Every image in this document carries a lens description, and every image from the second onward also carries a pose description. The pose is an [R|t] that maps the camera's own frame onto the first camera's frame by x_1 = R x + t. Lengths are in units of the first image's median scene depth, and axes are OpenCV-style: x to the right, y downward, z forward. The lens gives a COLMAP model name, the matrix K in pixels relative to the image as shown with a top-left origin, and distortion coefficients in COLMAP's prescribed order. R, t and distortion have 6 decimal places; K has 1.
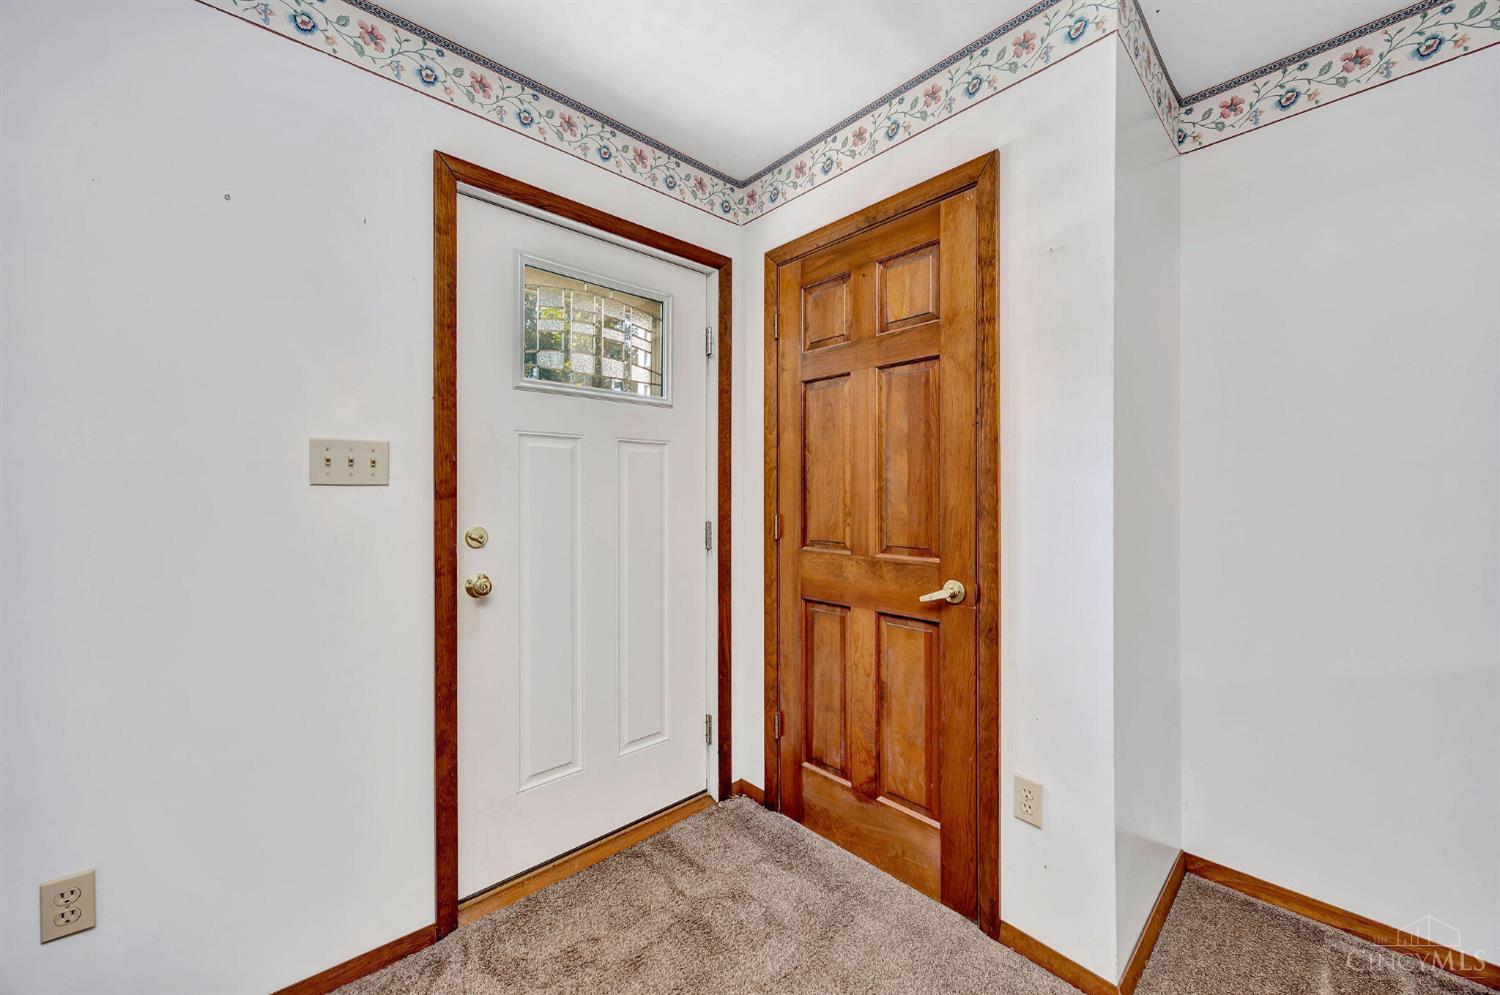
lens RADIAL K [[576.3, 0, 733.8], [0, 576.3, 505.7], [0, 0, 1]] dist [0.004082, 0.000417]
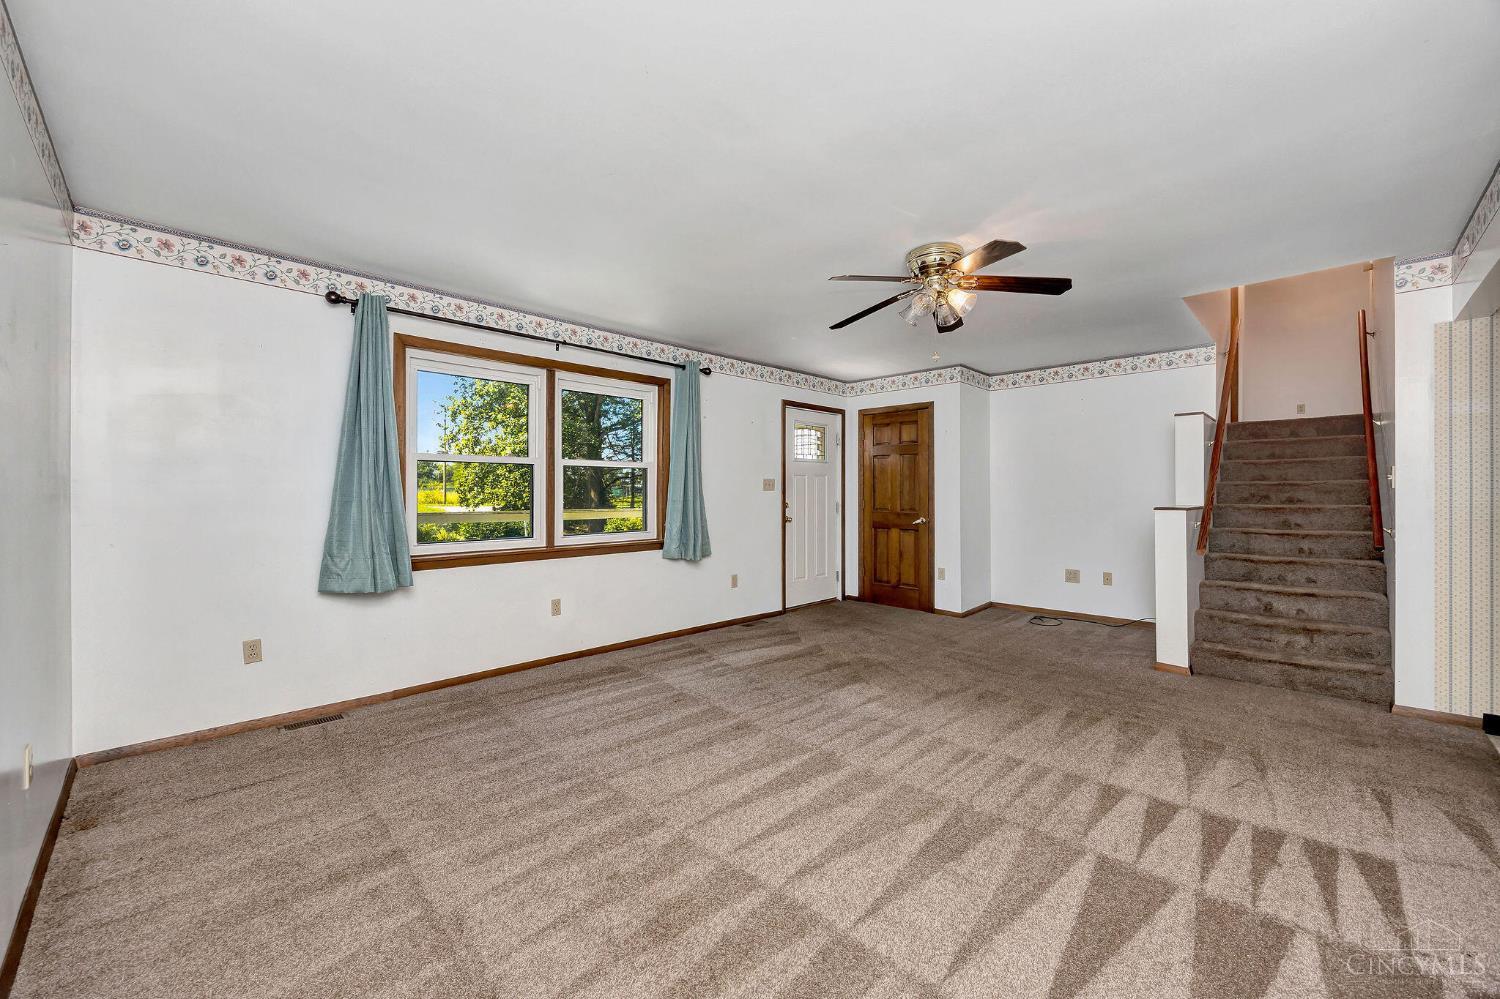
lens RADIAL K [[576.3, 0, 746.0], [0, 576.3, 494.7], [0, 0, 1]] dist [0.004082, 0.000417]
pose [[0.998424, 0.002185, 0.056073, -0.777524], [-0.001031, 0.999787, -0.020598, 0.055796], [-0.056106, 0.020508, 0.998214, -2.144291]]
